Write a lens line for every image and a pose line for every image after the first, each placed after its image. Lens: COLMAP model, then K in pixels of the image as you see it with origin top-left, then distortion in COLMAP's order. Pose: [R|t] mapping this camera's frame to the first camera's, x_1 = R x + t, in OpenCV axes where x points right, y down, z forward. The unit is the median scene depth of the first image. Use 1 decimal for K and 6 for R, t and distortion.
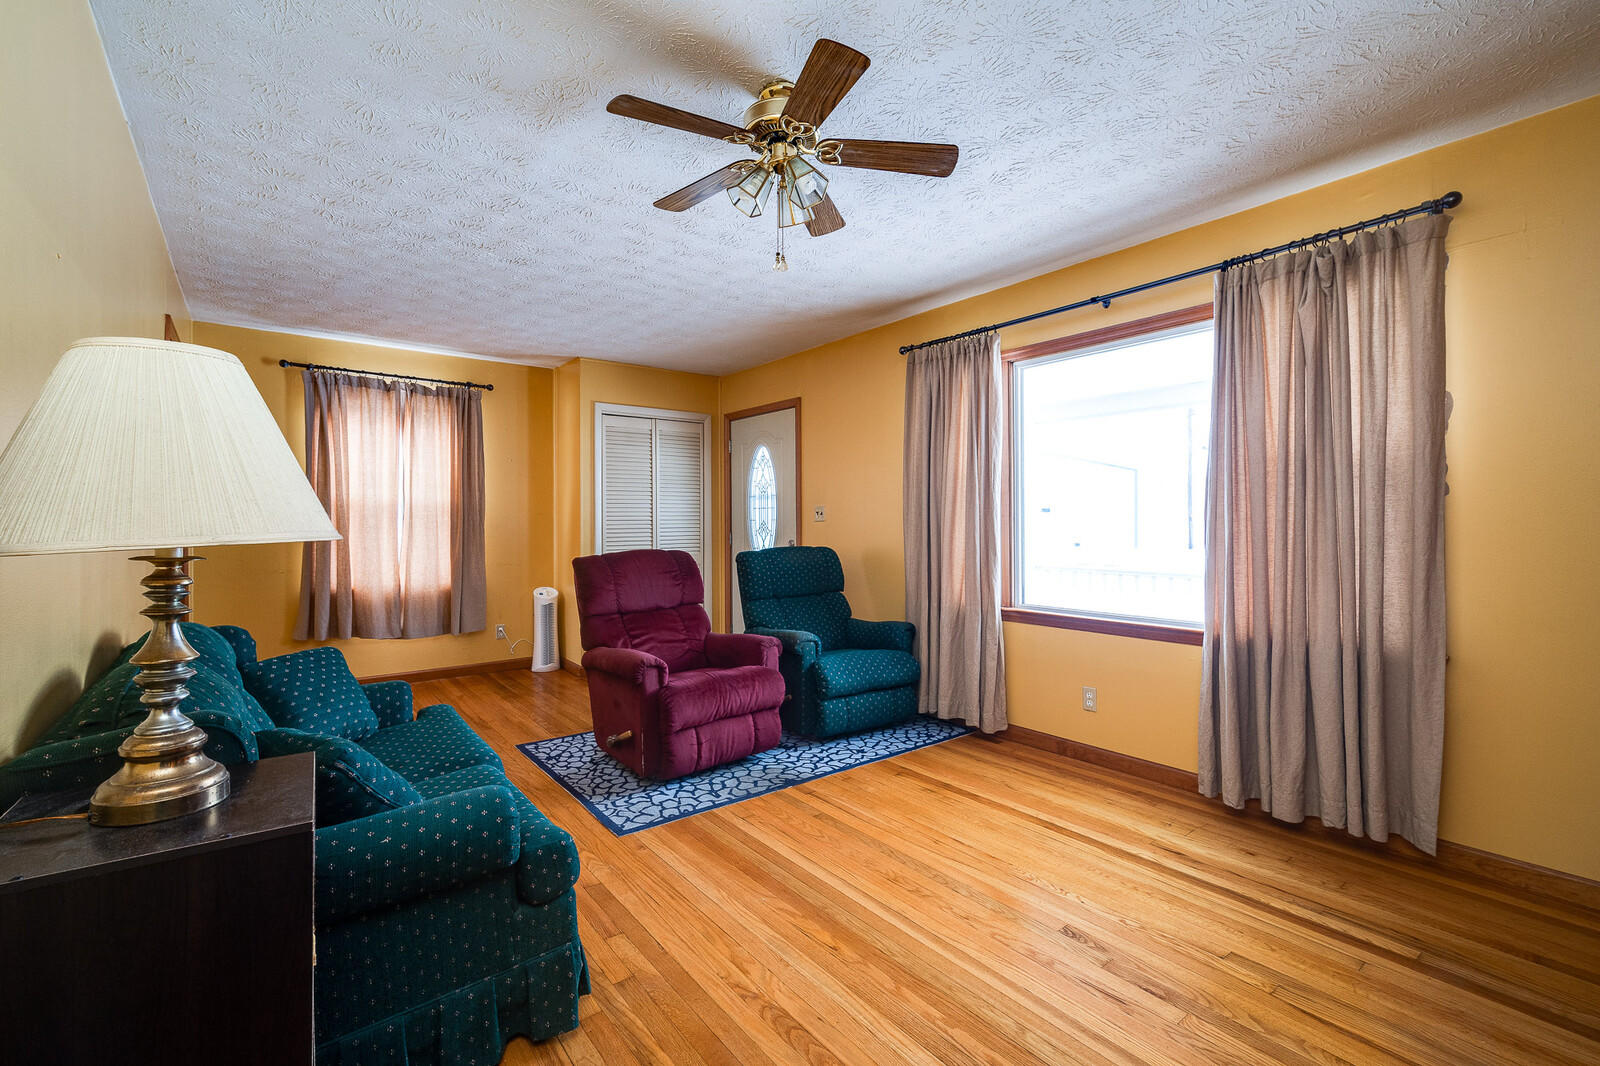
lens RADIAL K [[690.8, 0, 798.5], [0, 690.8, 522.1], [0, 0, 1]] dist [0.001212, 0.000357]
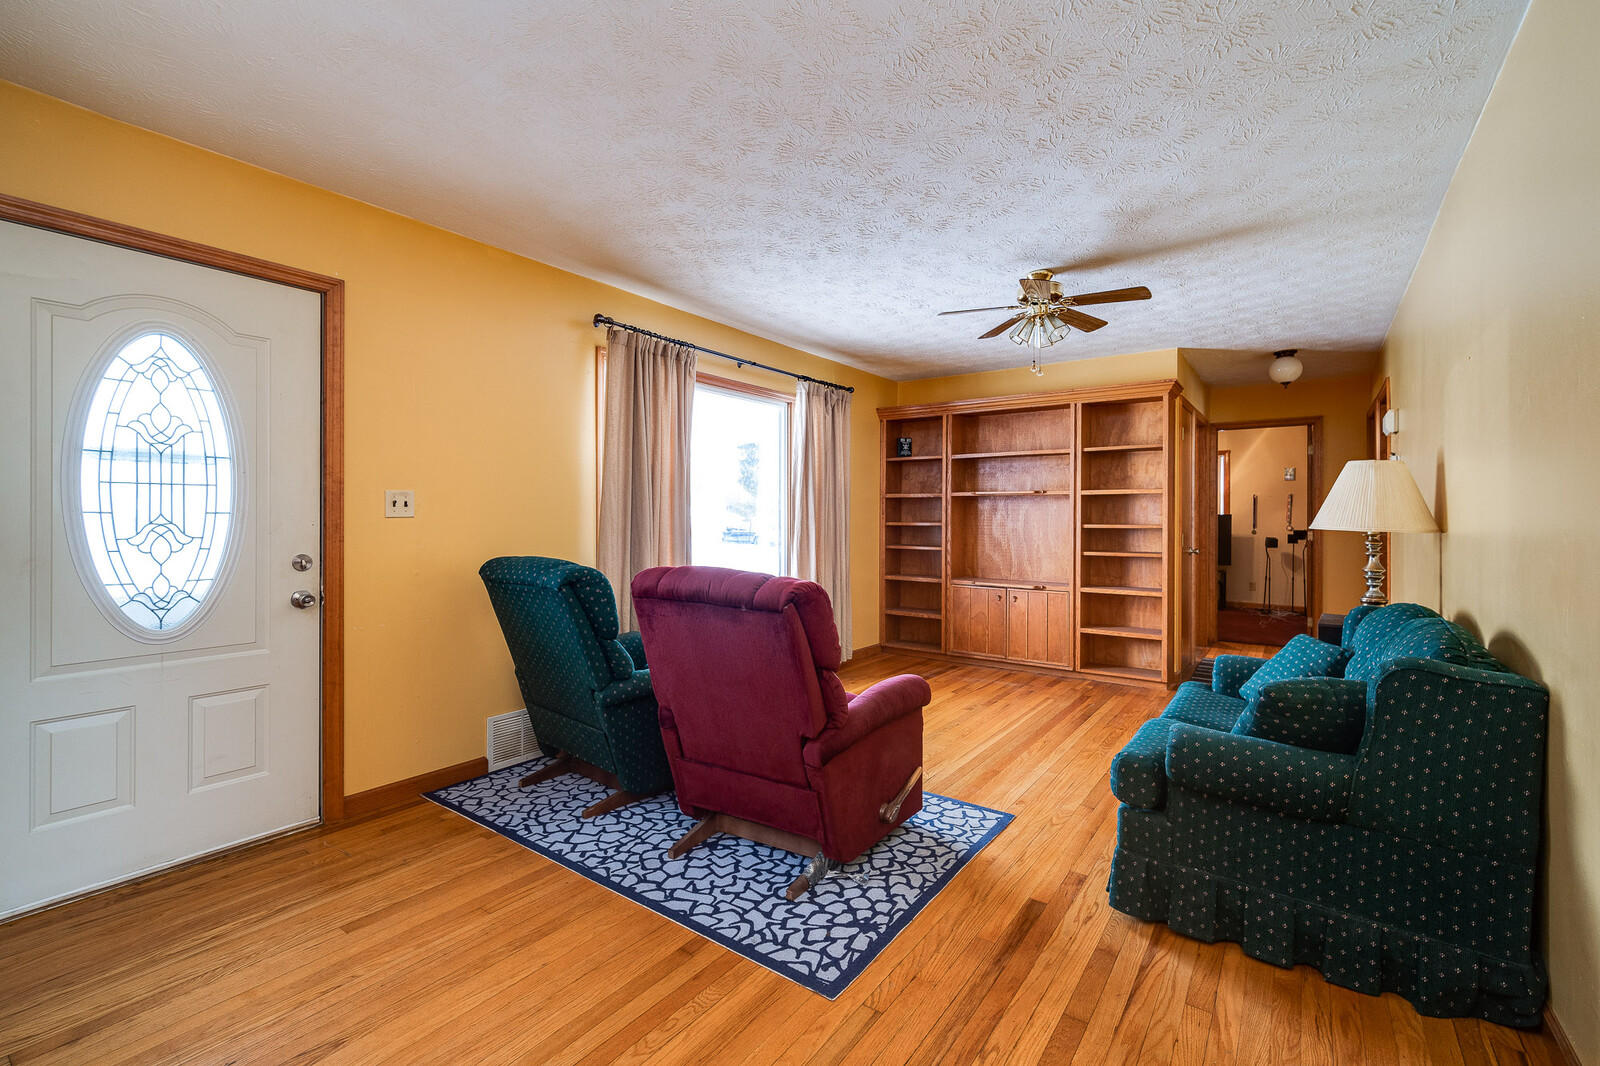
lens RADIAL K [[690.8, 0, 798.5], [0, 690.8, 522.1], [0, 0, 1]] dist [0.001212, 0.000357]
pose [[-0.270664, -0.004097, 0.962665, -0.962251], [-0.005609, 0.999981, 0.002679, -0.001981], [-0.962658, -0.004674, -0.270682, 1.295409]]
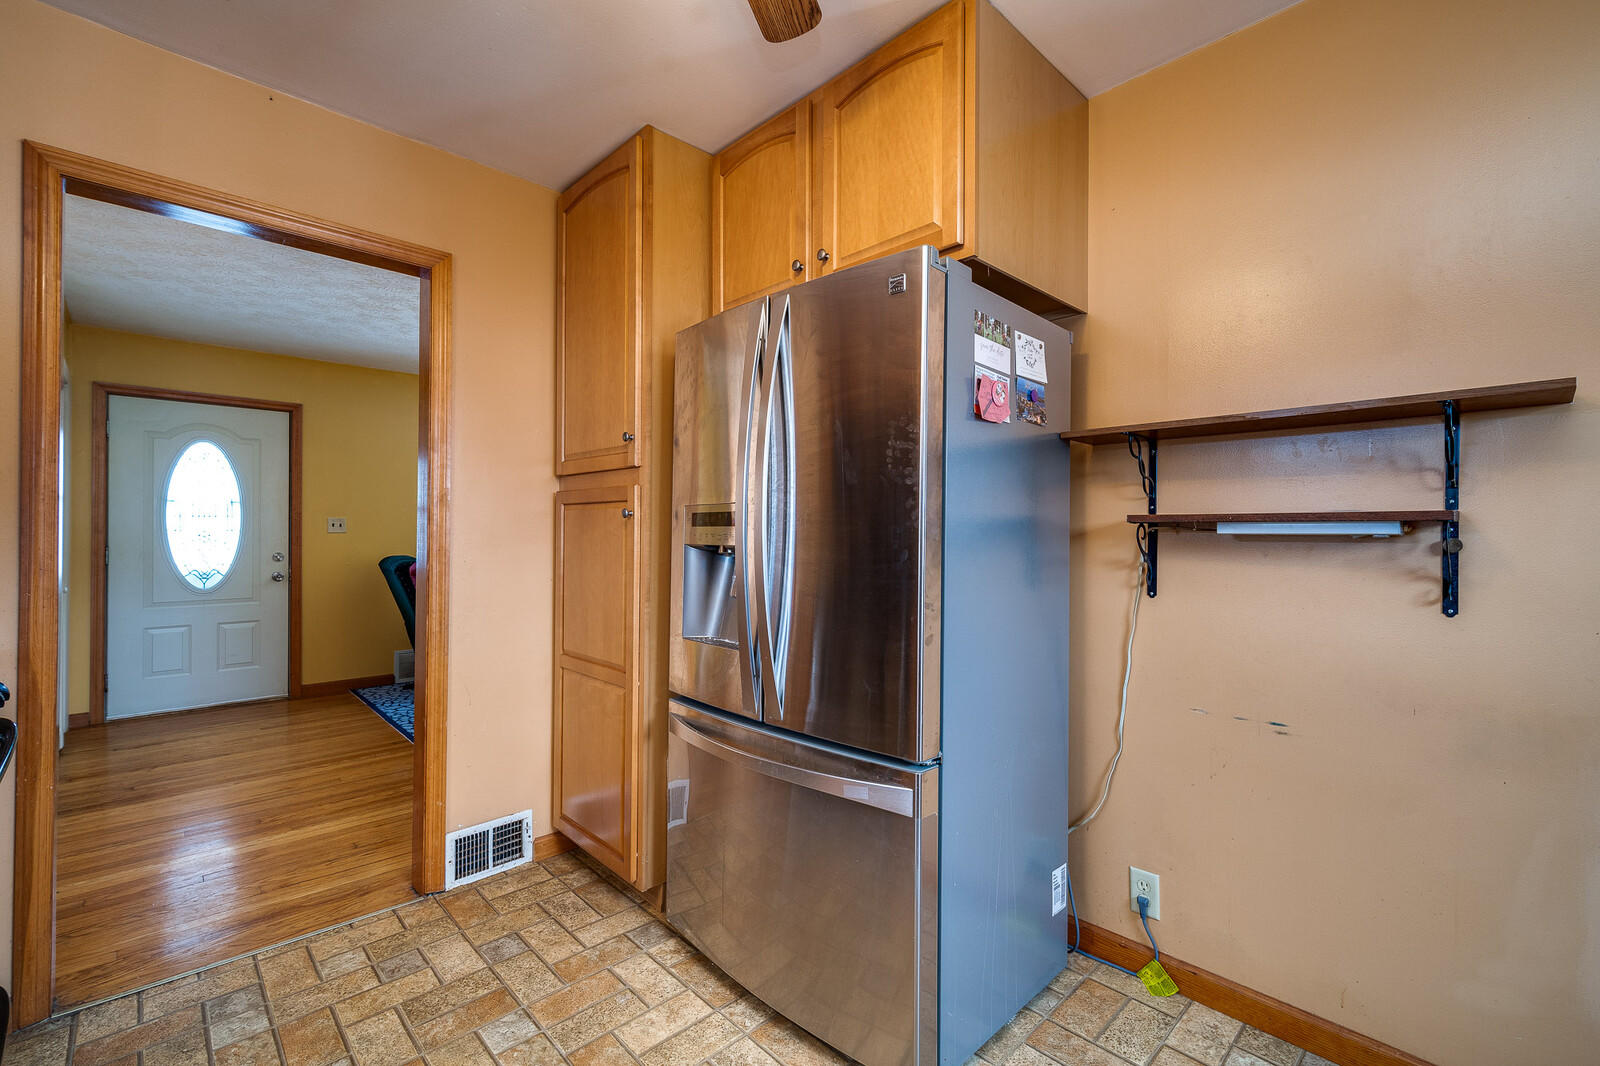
lens RADIAL K [[687.0, 0, 800.0], [0, 687.0, 533.0], [0, 0, 1]] dist [-0.001637, -0.000422]
pose [[-0.098236, 0.001069, 0.995163, -1.644887], [-0.008590, 0.999961, -0.001922, -0.008572], [-0.995126, -0.008737, -0.098223, 0.635721]]
